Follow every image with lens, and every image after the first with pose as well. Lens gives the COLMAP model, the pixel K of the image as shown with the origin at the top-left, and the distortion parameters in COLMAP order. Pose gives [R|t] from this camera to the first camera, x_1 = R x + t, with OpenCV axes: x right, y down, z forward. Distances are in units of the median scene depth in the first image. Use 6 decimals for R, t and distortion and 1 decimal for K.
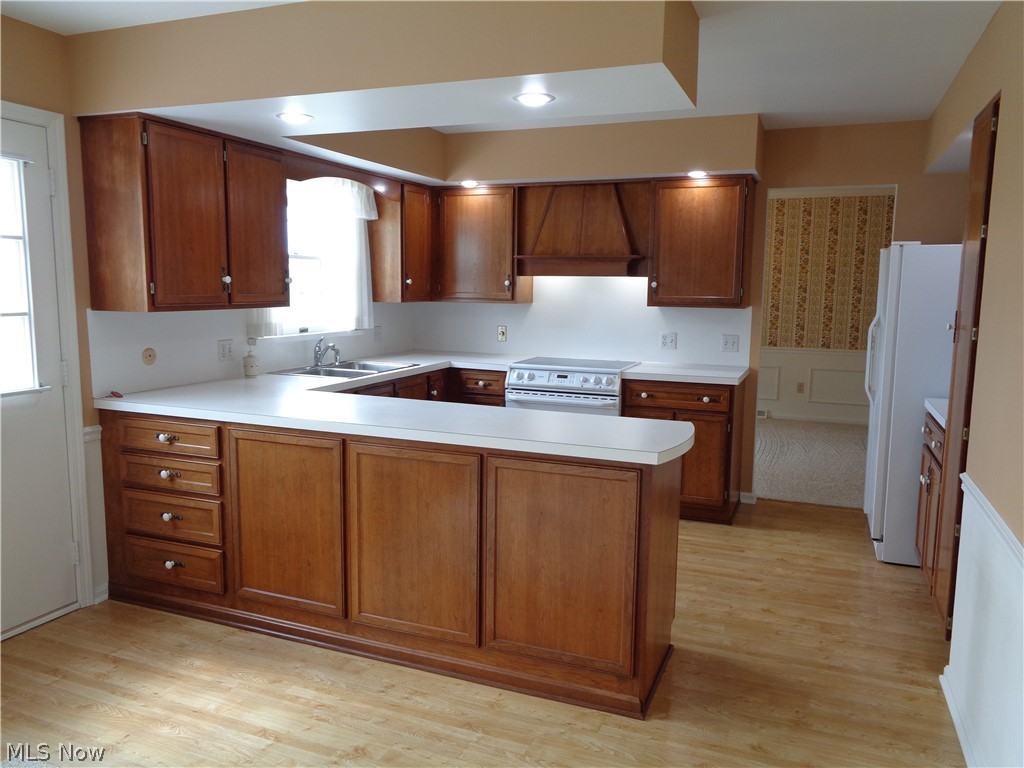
lens RADIAL K [[768.0, 0, 512.0], [0, 768.0, 384.0], [0, 0, 1]] dist [0.000893, 0.000065]
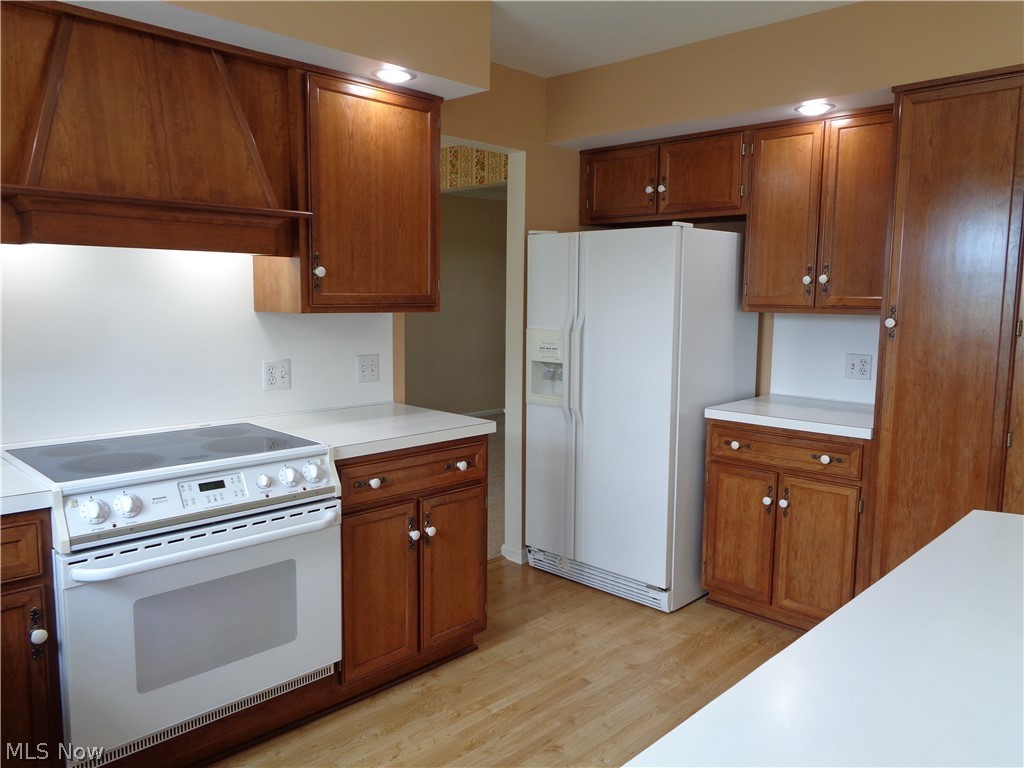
lens RADIAL K [[768.0, 0, 512.0], [0, 768.0, 384.0], [0, 0, 1]] dist [0.000893, 0.000065]
pose [[0.373376, -0.119809, 0.919911, -0.263402], [0.112796, 0.990131, 0.083172, -0.084224], [-0.920797, 0.072708, 0.383205, 0.699784]]
